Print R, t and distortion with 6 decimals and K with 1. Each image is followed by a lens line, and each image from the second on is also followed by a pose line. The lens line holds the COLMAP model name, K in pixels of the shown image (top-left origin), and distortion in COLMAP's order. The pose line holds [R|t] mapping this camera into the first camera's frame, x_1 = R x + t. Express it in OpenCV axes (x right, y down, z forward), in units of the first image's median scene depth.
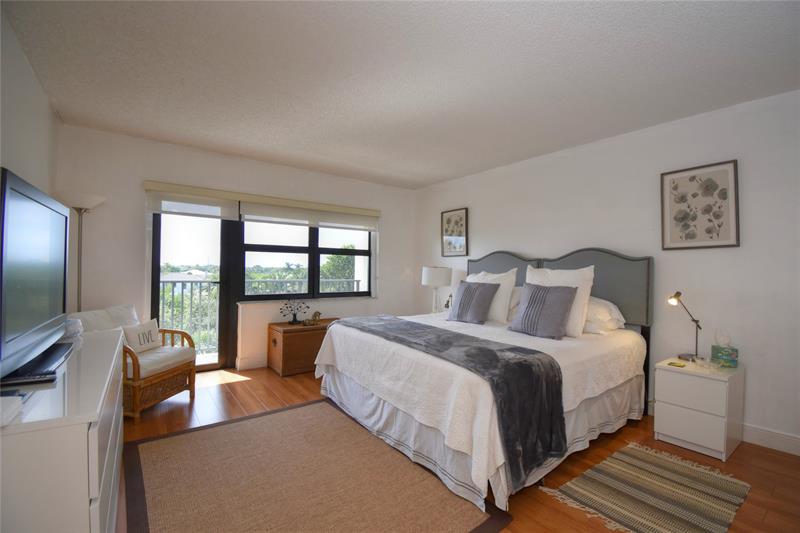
lens RADIAL K [[364.4, 0, 406.8], [0, 364.4, 270.6], [0, 0, 1]] dist [-0.004743, -0.009659]
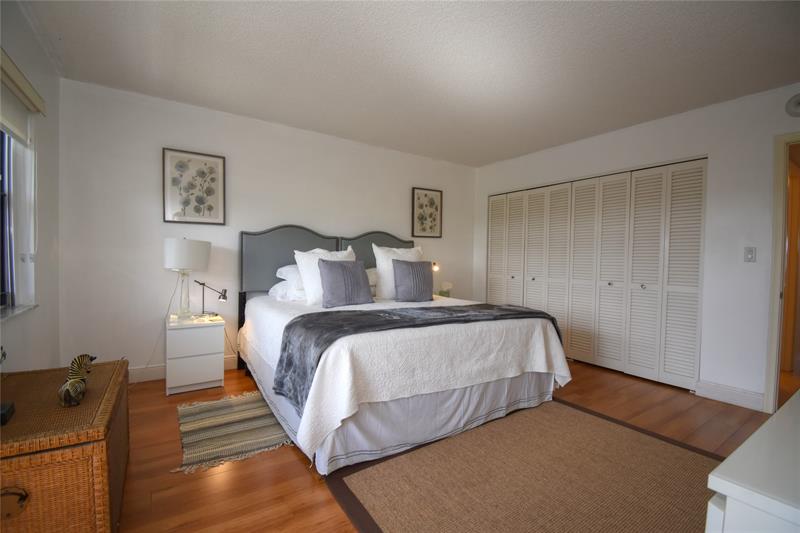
lens RADIAL K [[364.4, 0, 406.4], [0, 364.4, 263.4], [0, 0, 1]] dist [-0.004743, -0.009659]
pose [[0.018125, -0.030328, 0.999376, -0.920106], [-0.017499, 0.999377, 0.030645, 0.010906], [-0.999683, -0.018043, 0.017583, 1.065790]]
